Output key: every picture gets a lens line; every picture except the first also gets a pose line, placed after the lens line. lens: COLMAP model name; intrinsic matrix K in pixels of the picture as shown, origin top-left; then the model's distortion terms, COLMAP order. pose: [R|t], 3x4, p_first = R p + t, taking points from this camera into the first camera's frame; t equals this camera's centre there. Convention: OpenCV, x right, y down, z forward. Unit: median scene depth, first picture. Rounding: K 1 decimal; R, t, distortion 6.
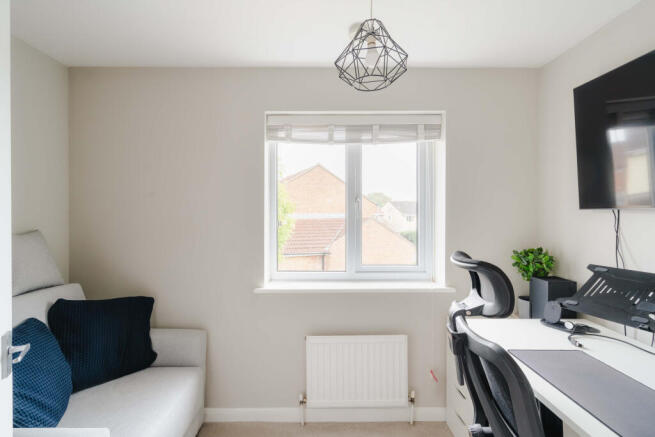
lens RADIAL K [[301.1, 0, 325.9], [0, 301.1, 215.7], [0, 0, 1]] dist [-0.001853, 0.001748]
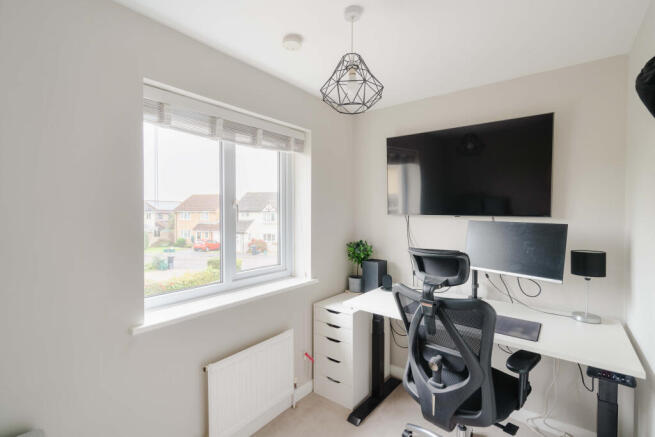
lens RADIAL K [[301.1, 0, 325.5], [0, 301.1, 217.5], [0, 0, 1]] dist [-0.001853, 0.001748]
pose [[0.623263, -0.013497, 0.781896, -0.486139], [0.005807, 0.999903, 0.012630, -0.021448], [-0.781990, -0.003331, 0.623281, 0.211780]]
